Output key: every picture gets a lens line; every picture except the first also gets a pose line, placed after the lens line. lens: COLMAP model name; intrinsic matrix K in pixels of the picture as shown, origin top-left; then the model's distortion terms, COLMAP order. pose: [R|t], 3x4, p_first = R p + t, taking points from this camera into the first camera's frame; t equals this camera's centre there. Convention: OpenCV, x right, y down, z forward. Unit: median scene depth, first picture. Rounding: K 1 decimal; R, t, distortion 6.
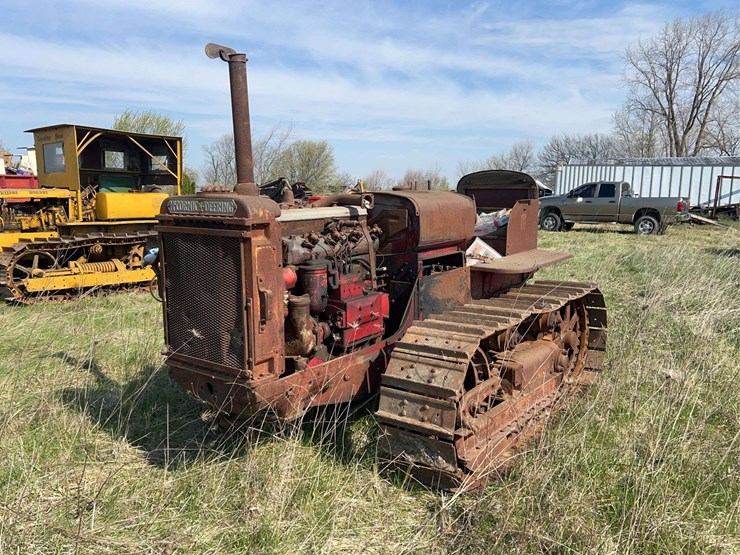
lens RADIAL K [[603.0, 0, 370.0], [0, 603.0, 277.5], [0, 0, 1]] dist [0.040574, -0.001943]
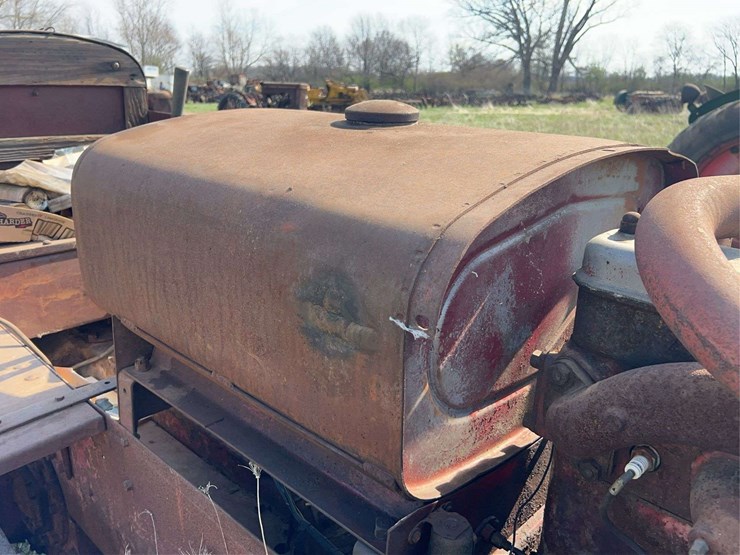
lens RADIAL K [[622.0, 0, 370.0], [0, 622.0, 277.5], [0, 0, 1]] dist [0.009677, 0.002056]
pose [[0.119606, -0.309382, 0.943386, -0.037806], [0.118969, 0.947827, 0.295755, -0.028903], [-0.985668, 0.076860, 0.150173, 0.175542]]
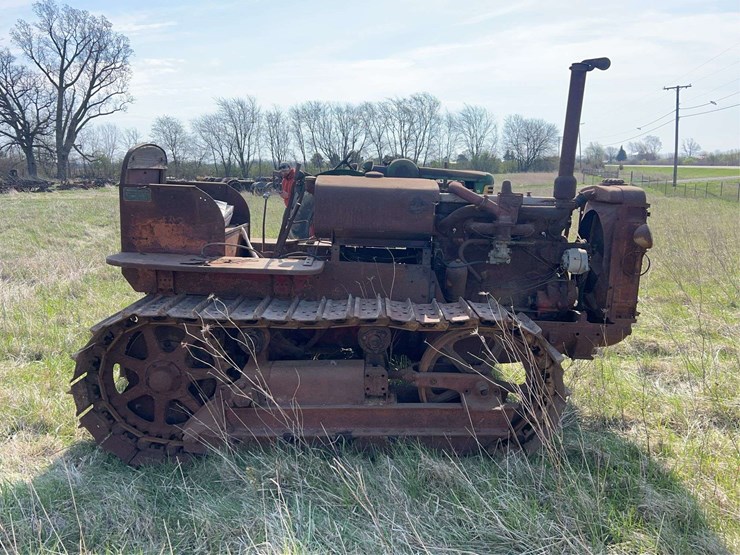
lens RADIAL K [[613.8, 0, 370.0], [0, 613.8, 277.5], [0, 0, 1]] dist [0.074448, -0.093985]
pose [[-0.587188, -0.151688, 0.795110, -0.138899], [0.092472, 0.963283, 0.252062, -0.043232], [-0.804151, 0.221533, -0.551602, 0.287699]]
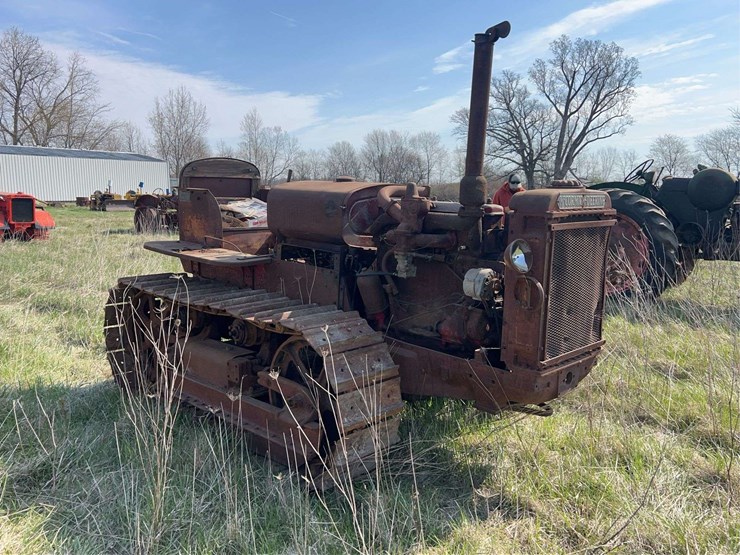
lens RADIAL K [[613.8, 0, 370.0], [0, 613.8, 277.5], [0, 0, 1]] dist [0.074448, -0.093985]
pose [[0.145183, -0.148124, 0.978254, -0.170191], [0.123402, 0.983720, 0.130637, -0.020990], [-0.981679, 0.101752, 0.161099, 0.147525]]
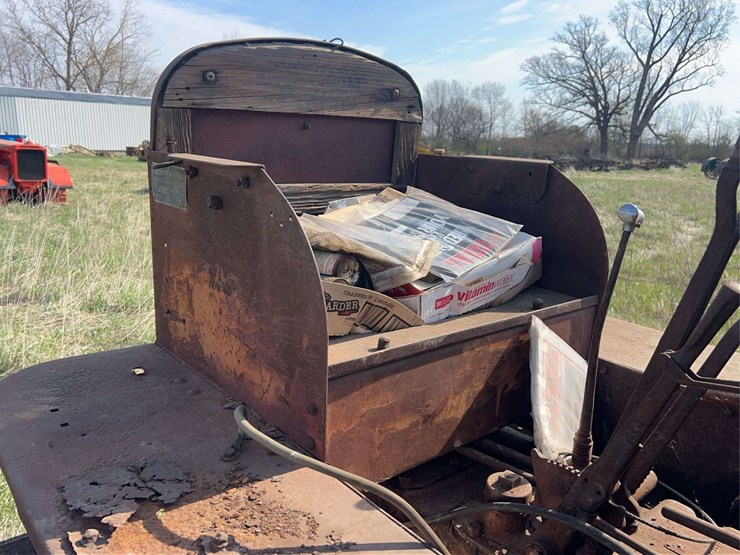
lens RADIAL K [[618.7, 0, 370.0], [0, 618.7, 277.5], [0, 0, 1]] dist [0.021618, 0.000218]
pose [[0.227092, -0.212225, 0.950468, -0.016249], [0.104820, 0.975624, 0.192798, -0.029351], [-0.968216, 0.055845, 0.243801, 0.211940]]
